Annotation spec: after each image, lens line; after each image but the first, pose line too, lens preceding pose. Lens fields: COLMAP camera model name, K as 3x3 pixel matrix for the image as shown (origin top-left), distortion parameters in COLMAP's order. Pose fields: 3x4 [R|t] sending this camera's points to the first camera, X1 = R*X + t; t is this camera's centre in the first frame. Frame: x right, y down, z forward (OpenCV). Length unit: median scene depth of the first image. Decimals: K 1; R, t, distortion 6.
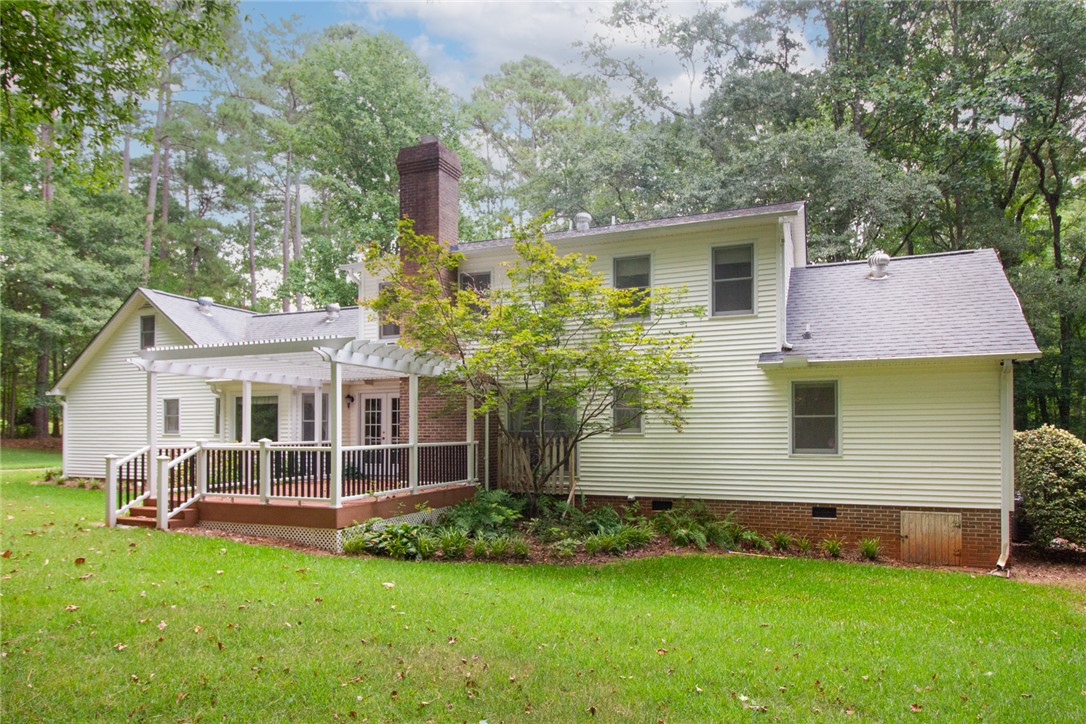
lens RADIAL K [[633.1, 0, 543.1], [0, 633.1, 395.6], [0, 0, 1]] dist [0.024181, -0.000073]
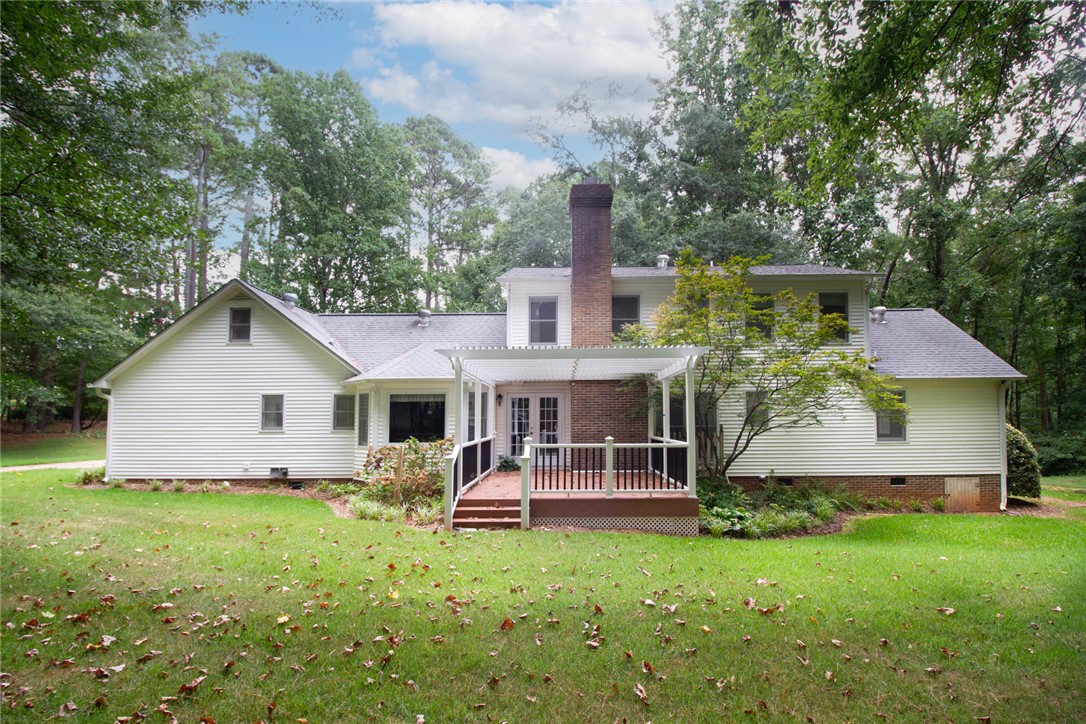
lens RADIAL K [[500.3, 0, 546.5], [0, 500.3, 379.7], [0, 0, 1]] dist [-0.001584, -0.000275]
pose [[0.935136, 0.026011, 0.353332, -0.554940], [-0.015879, 0.999376, -0.031545, -0.000072], [-0.353932, 0.023889, 0.934966, 0.162437]]
